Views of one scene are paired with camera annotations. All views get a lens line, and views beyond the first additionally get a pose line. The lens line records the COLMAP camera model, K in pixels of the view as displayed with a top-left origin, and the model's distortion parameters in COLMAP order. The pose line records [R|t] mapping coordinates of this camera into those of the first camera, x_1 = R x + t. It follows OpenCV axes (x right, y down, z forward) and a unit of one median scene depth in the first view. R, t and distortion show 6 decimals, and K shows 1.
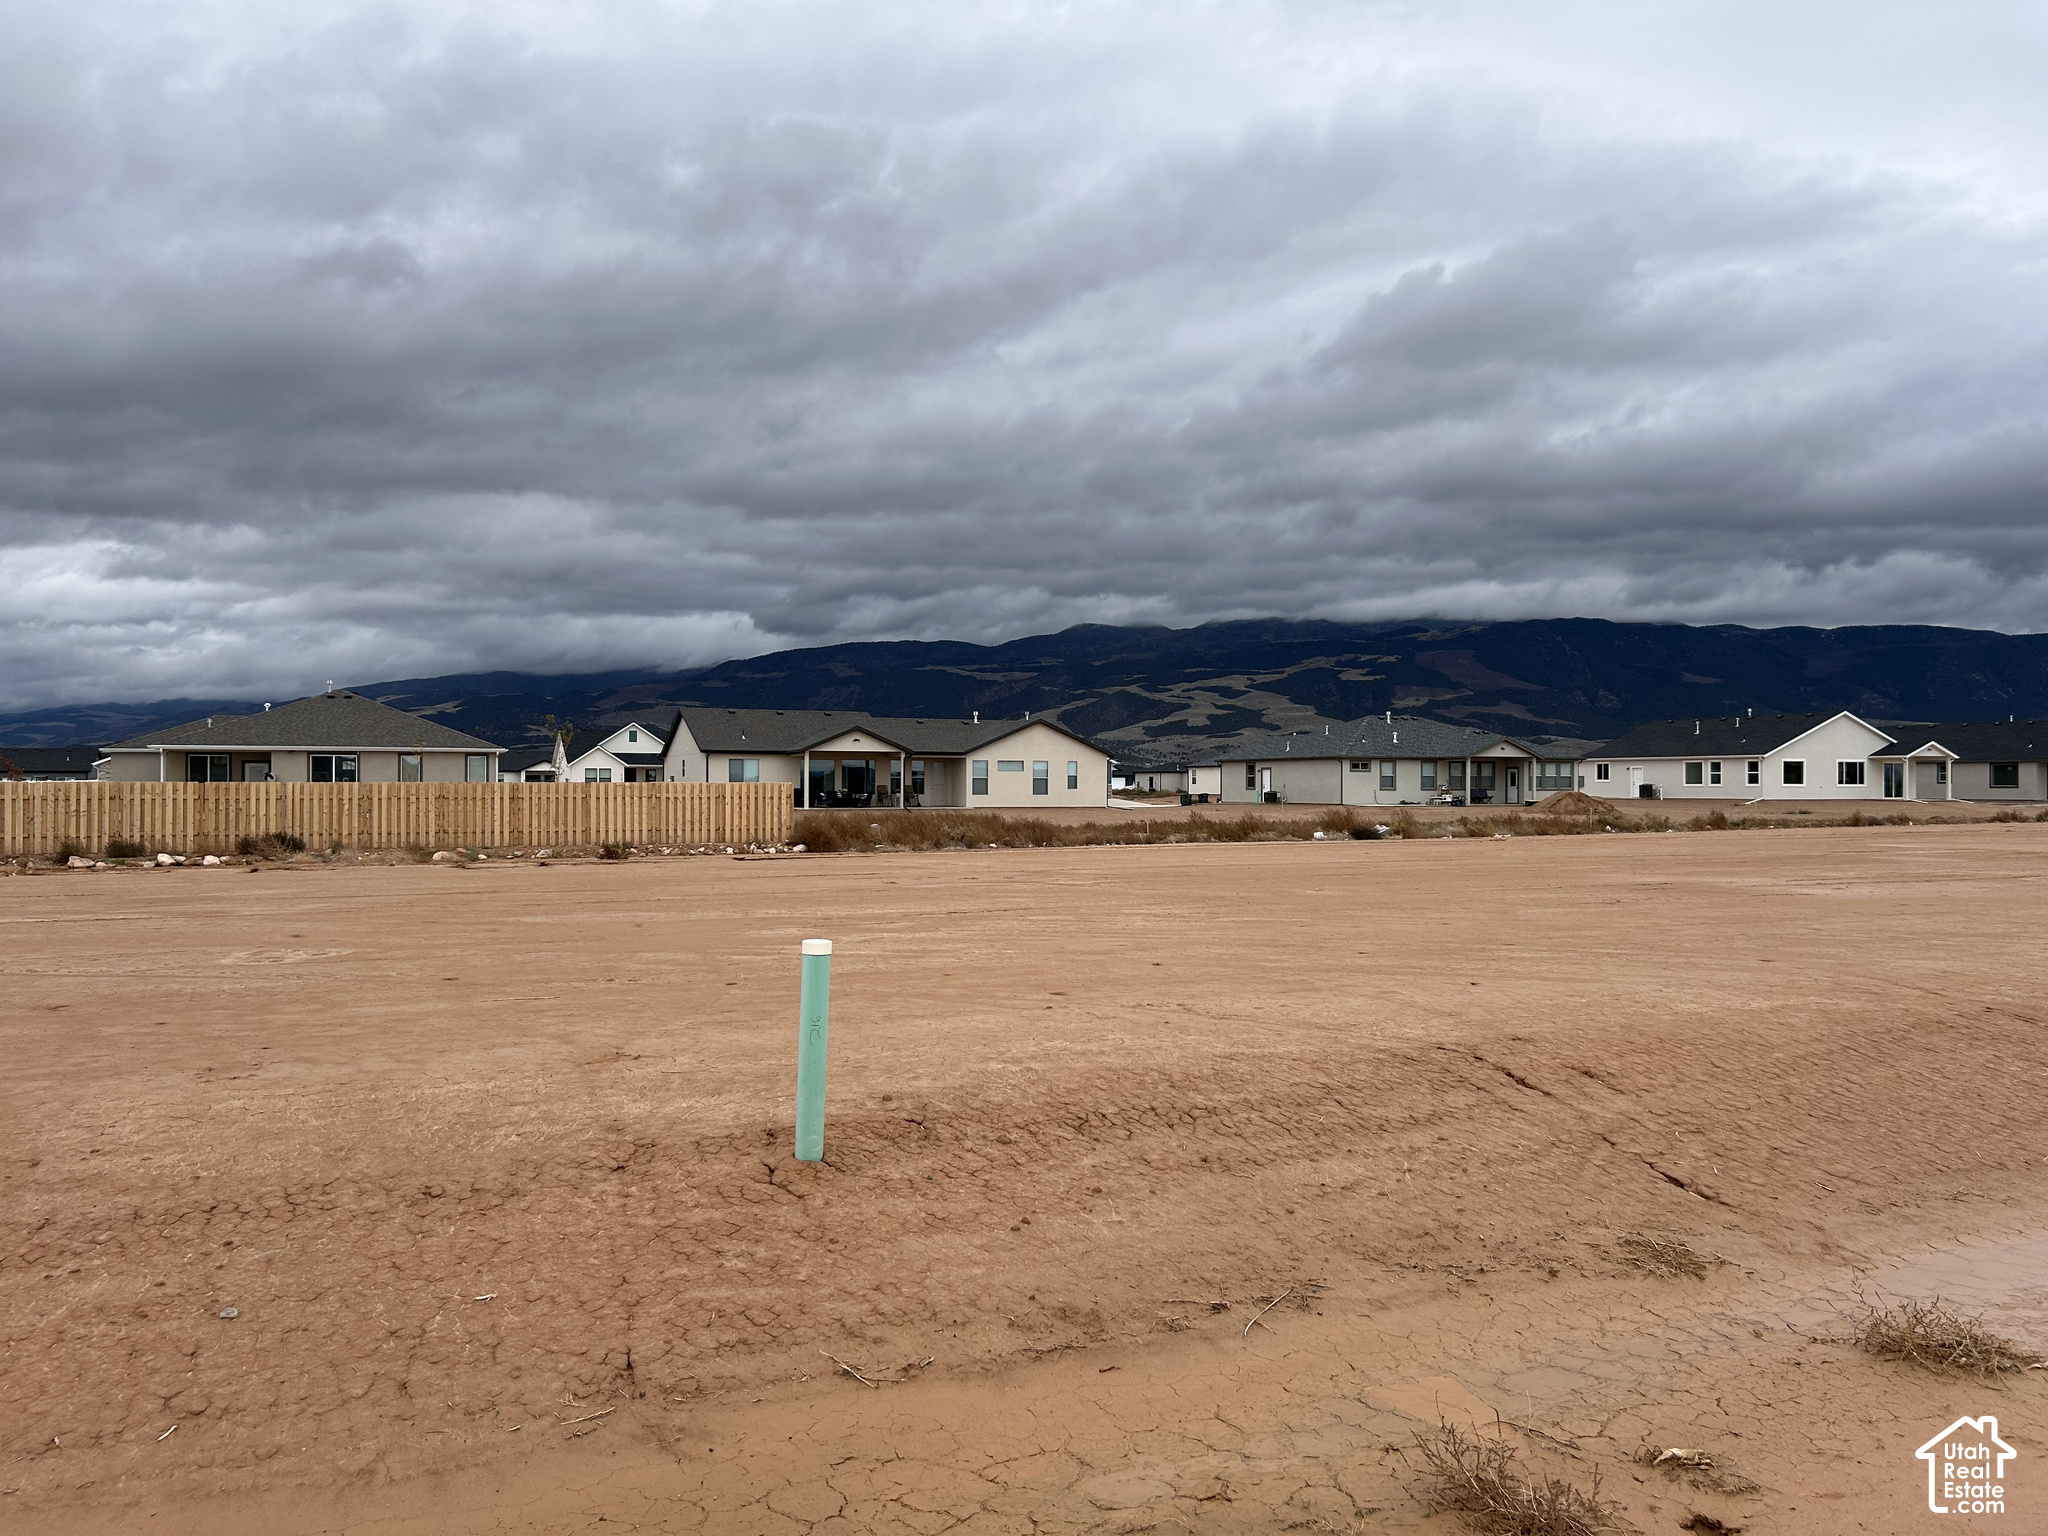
lens RADIAL K [[1547.2, 0, 1040.8], [0, 1547.2, 751.6], [0, 0, 1]] dist [0.052176, -0.056470]
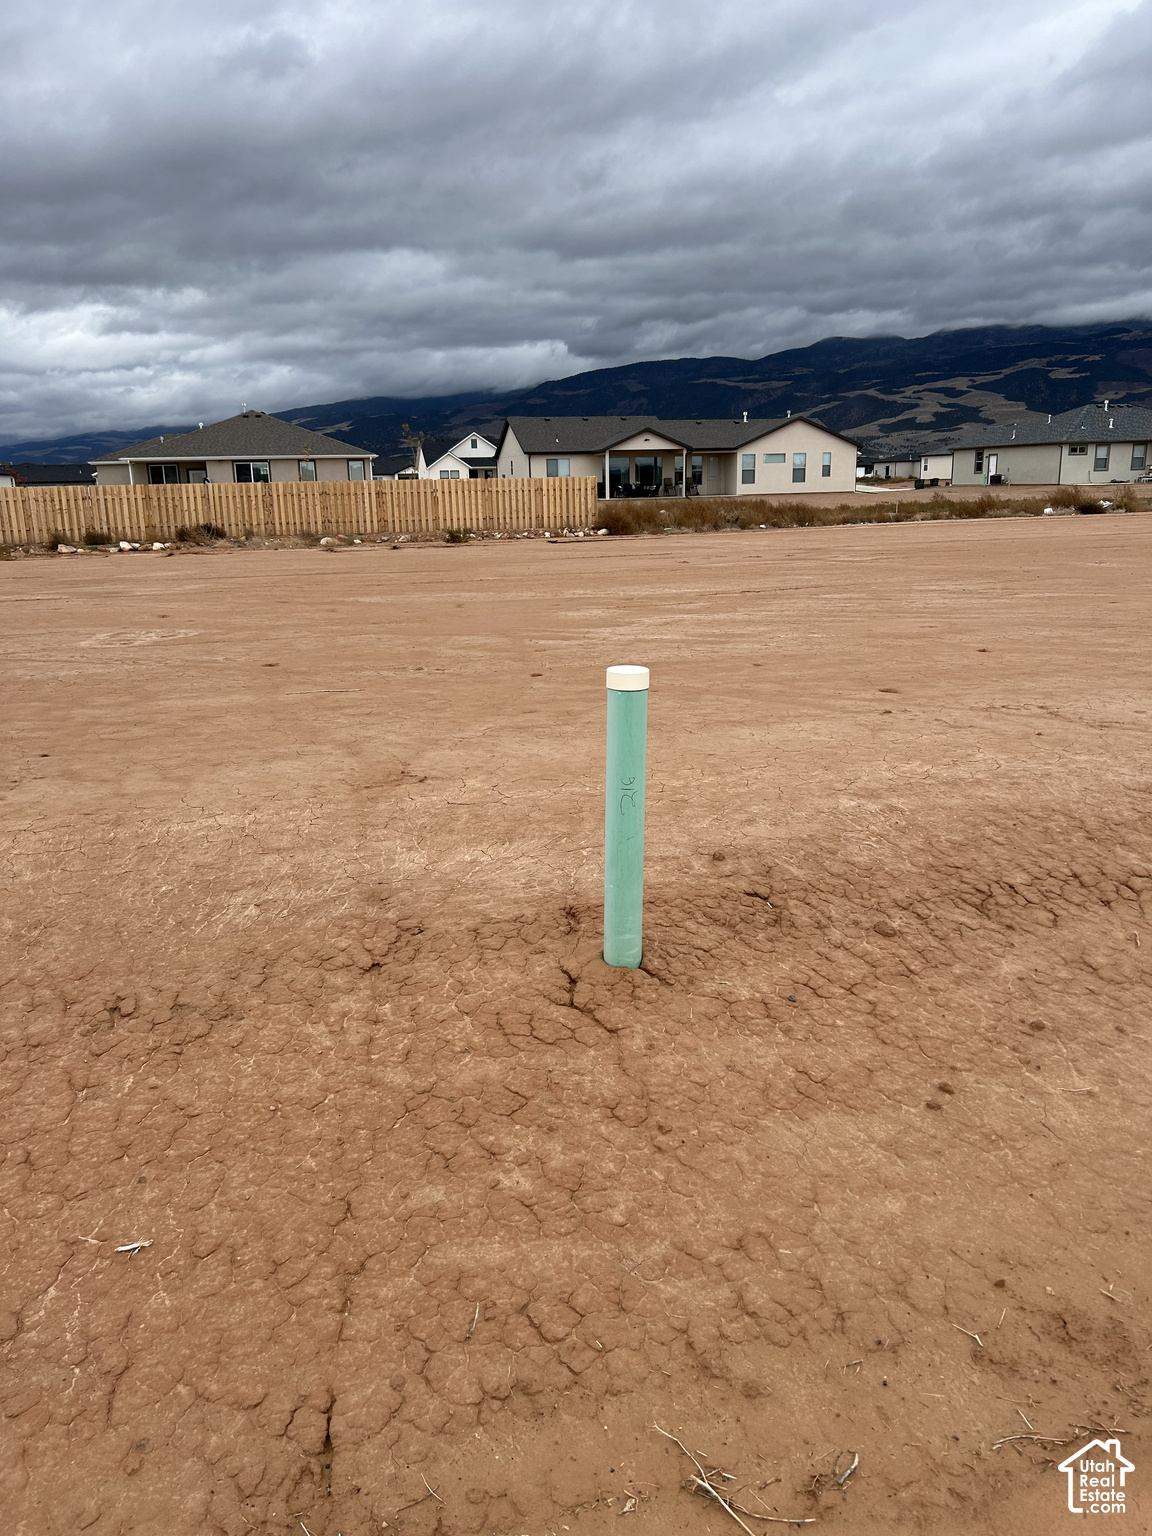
lens RADIAL K [[1160.4, 0, 571.9], [0, 1160.4, 780.2], [0, 0, 1]] dist [0.052176, -0.056470]
pose [[0.983461, 0.022405, -0.179728, -0.054910], [0.027075, 0.962983, 0.268200, 0.023024], [0.179084, -0.268631, 0.946449, 0.359894]]
